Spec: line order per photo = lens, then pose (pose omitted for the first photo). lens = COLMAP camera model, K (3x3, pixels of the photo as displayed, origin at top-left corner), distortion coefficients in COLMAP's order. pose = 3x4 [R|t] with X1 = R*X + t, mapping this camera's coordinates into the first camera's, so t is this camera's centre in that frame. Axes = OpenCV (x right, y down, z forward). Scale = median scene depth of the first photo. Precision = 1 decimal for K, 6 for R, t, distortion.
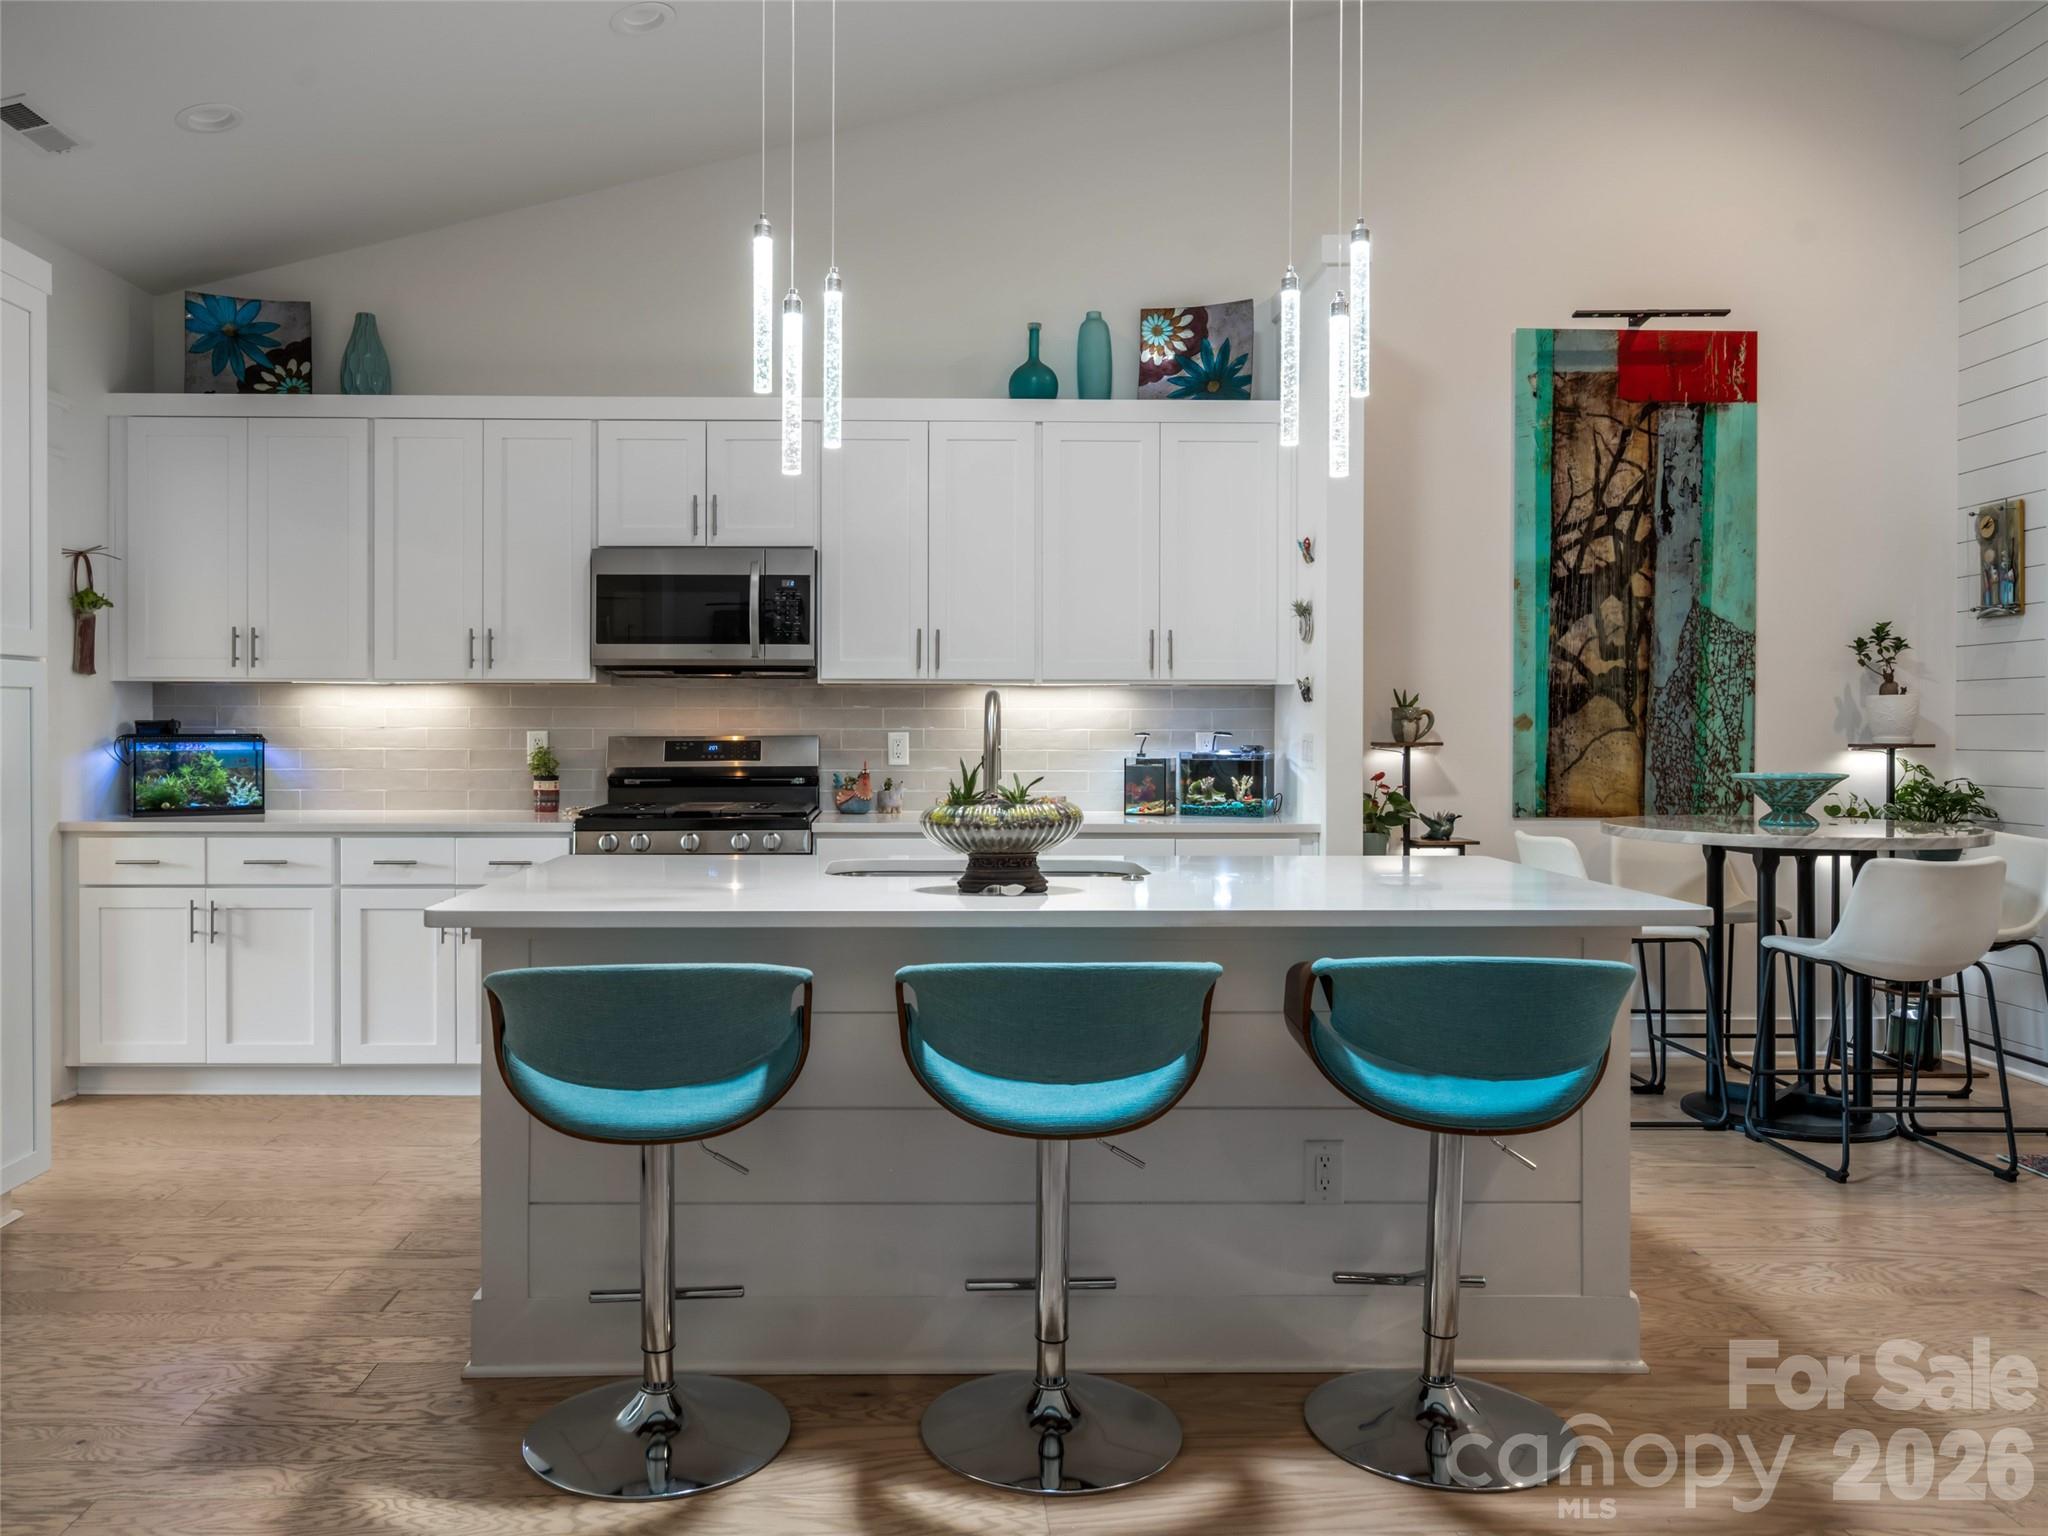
lens RADIAL K [[1508.3, 0, 942.9], [0, 1508.3, 738.5], [0, 0, 1]] dist [-0.001602, -0.001179]
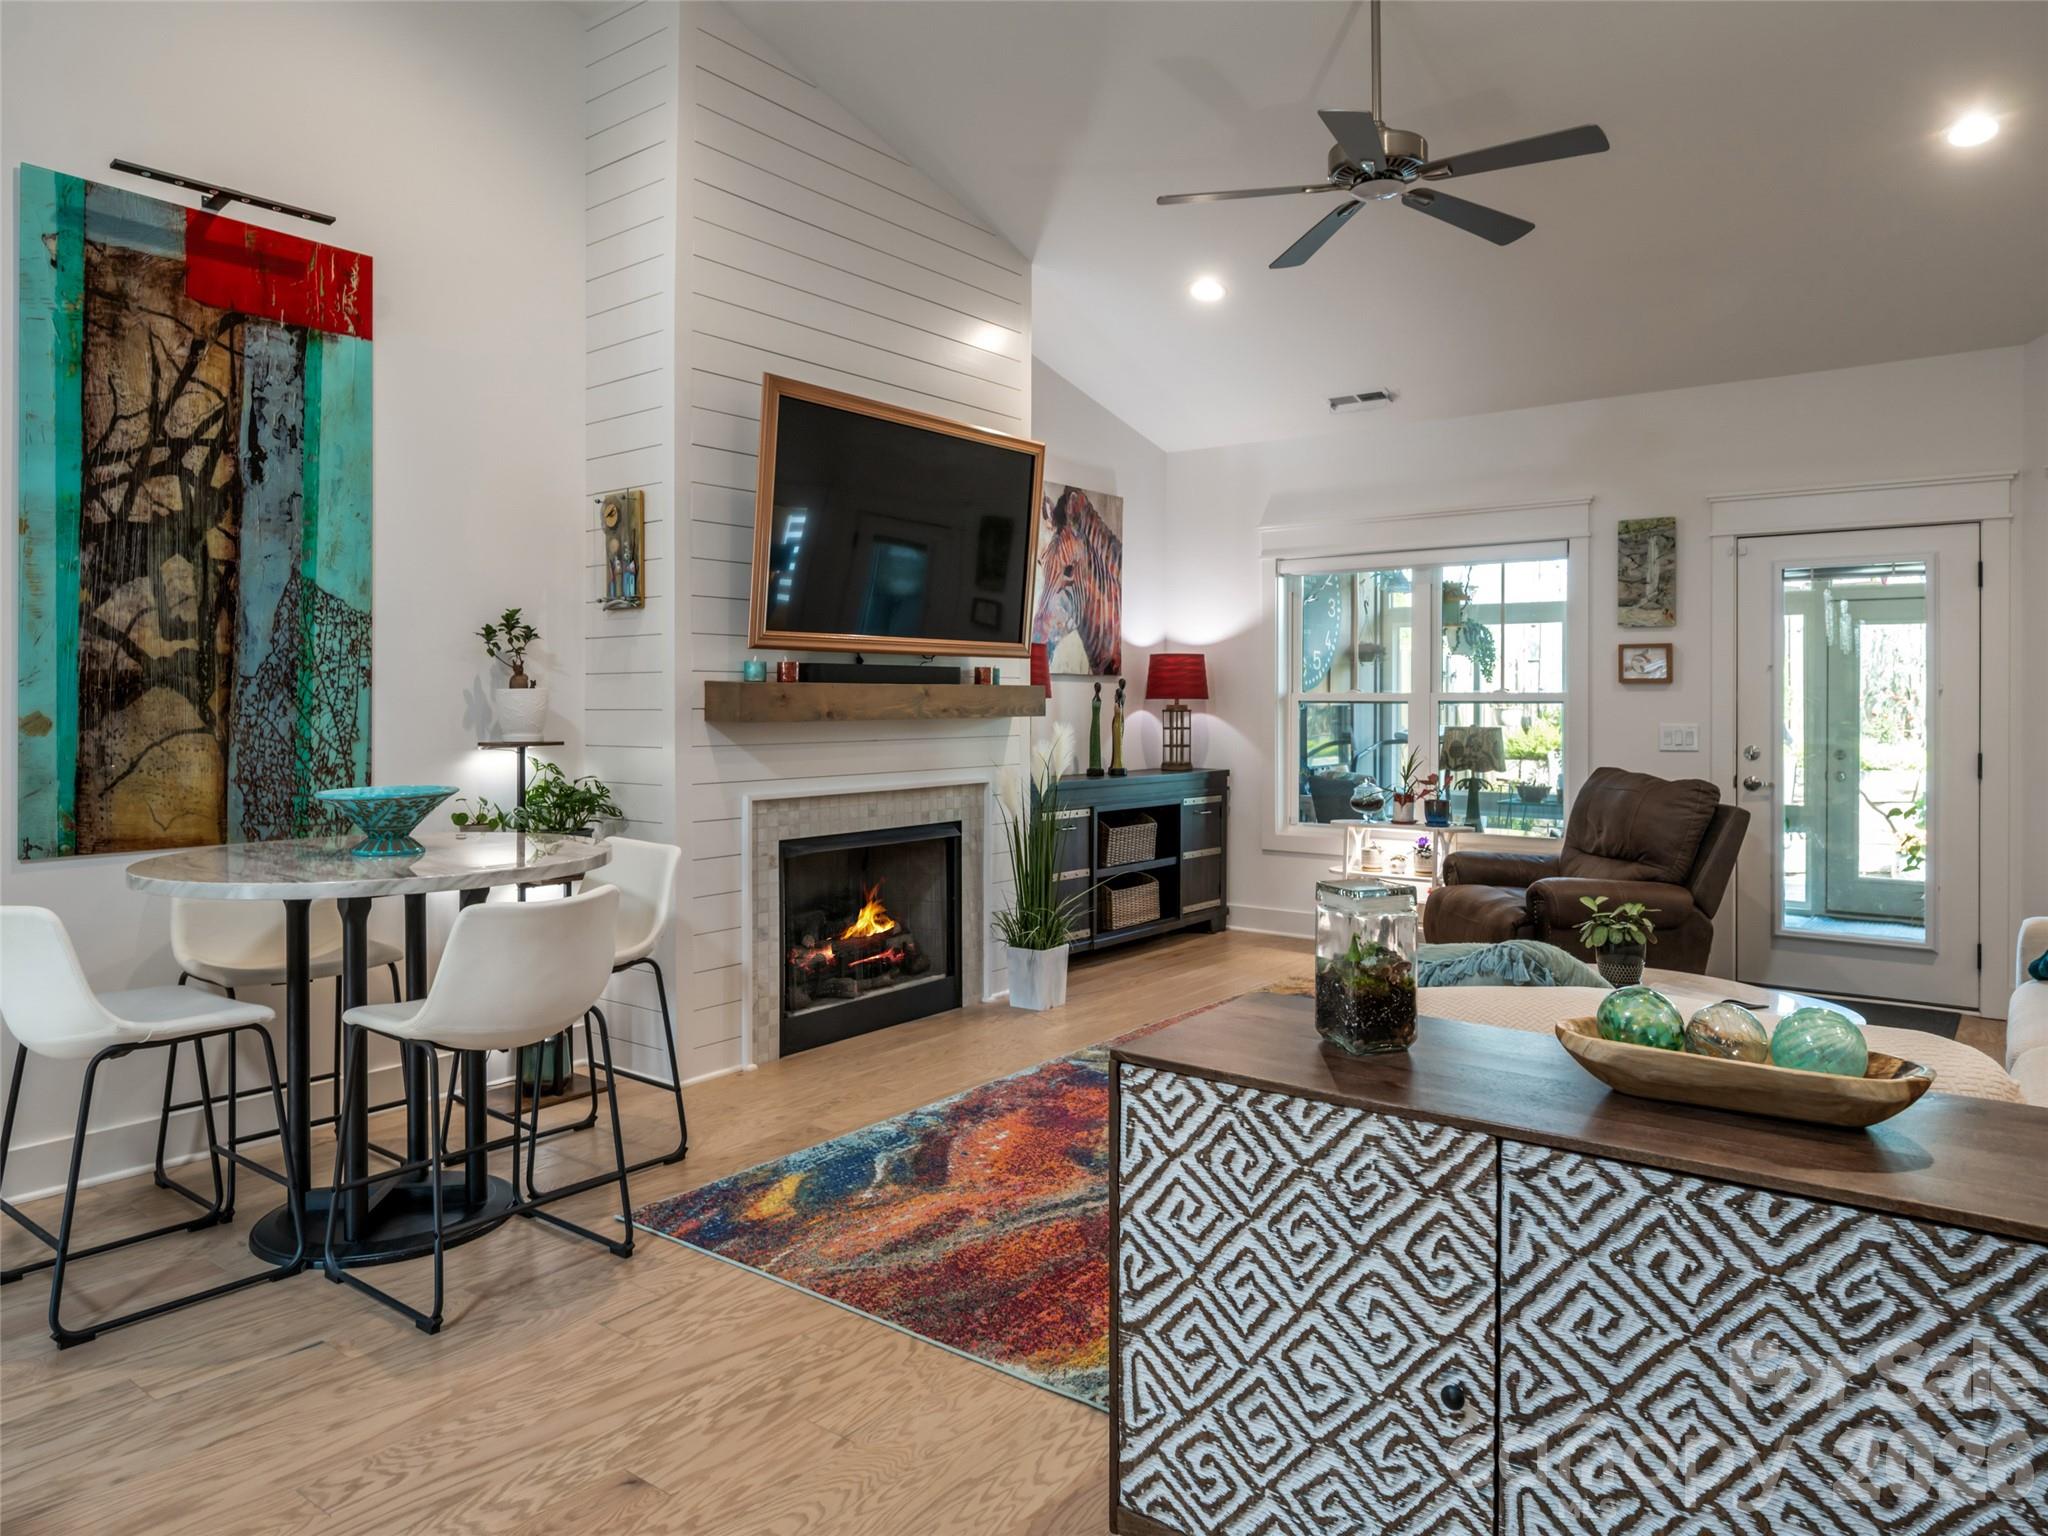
lens RADIAL K [[1331.6, 0, 1064.3], [0, 1331.6, 702.0], [0, 0, 1]] dist [-0.005197, 0.001906]
pose [[0.609863, -0.001654, 0.792505, 0.186012], [0.006813, 0.999972, -0.003156, -0.015627], [-0.792477, 0.007324, 0.609857, 0.240087]]
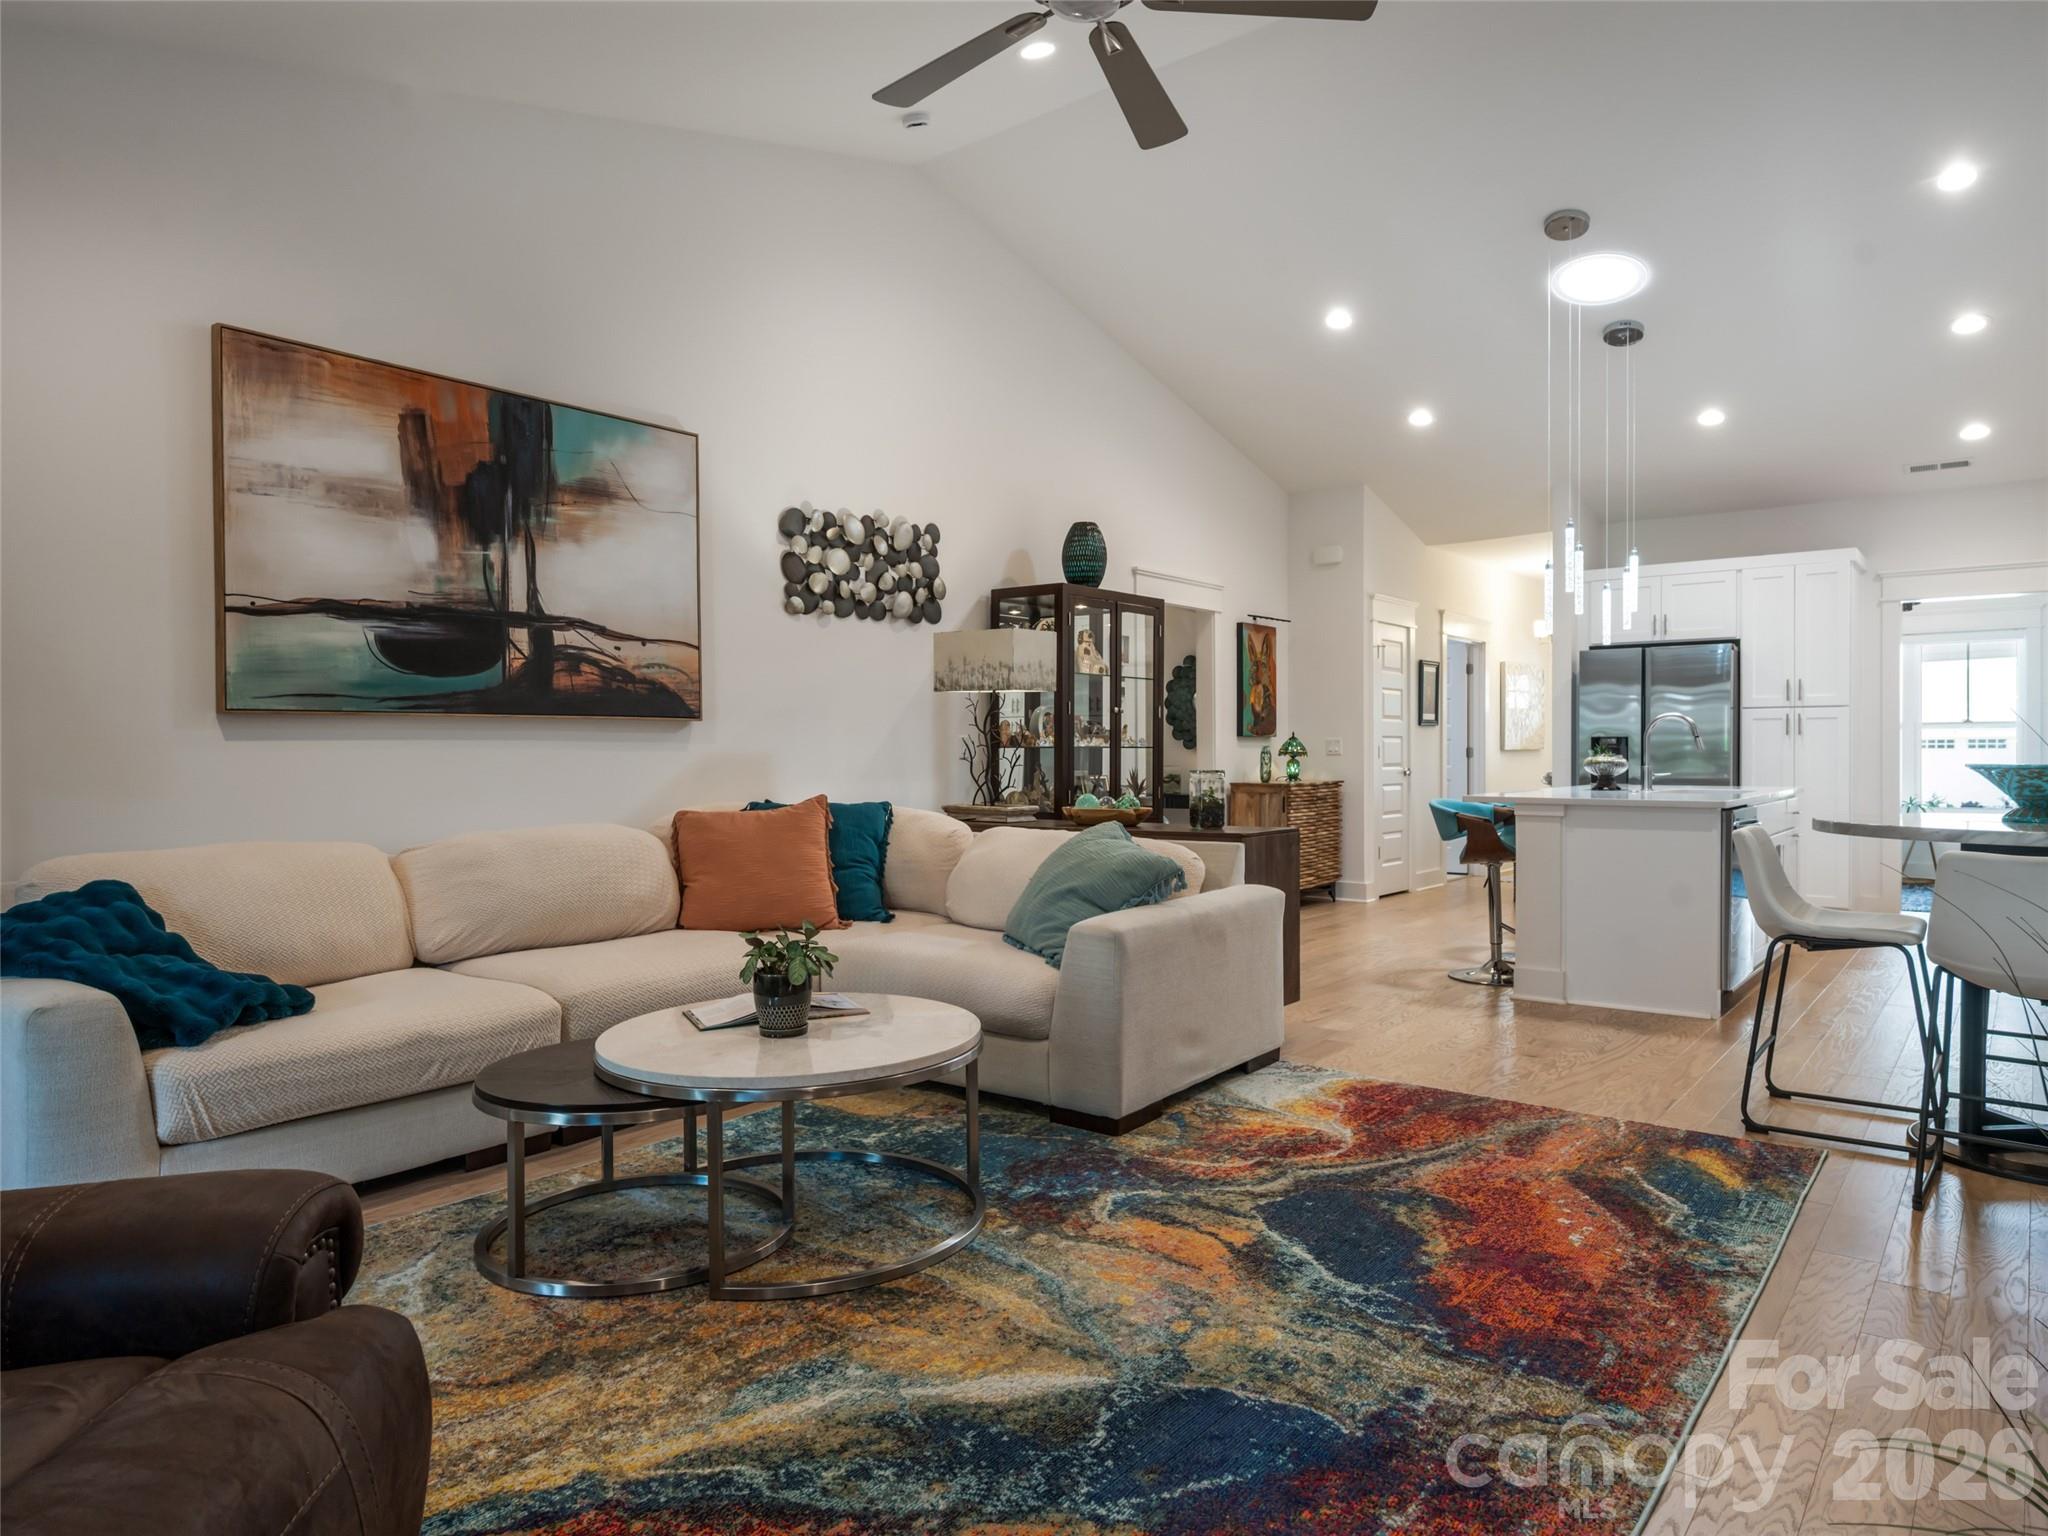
lens RADIAL K [[1266.5, 0, 1030.7], [0, 1266.5, 764.2], [0, 0, 1]] dist [-0.001182, -0.000104]
pose [[-0.633917, 0.008502, -0.773355, 1.268591], [-0.006146, 0.999853, 0.016029, 0.012630], [0.773377, 0.014914, -0.633771, 0.854395]]
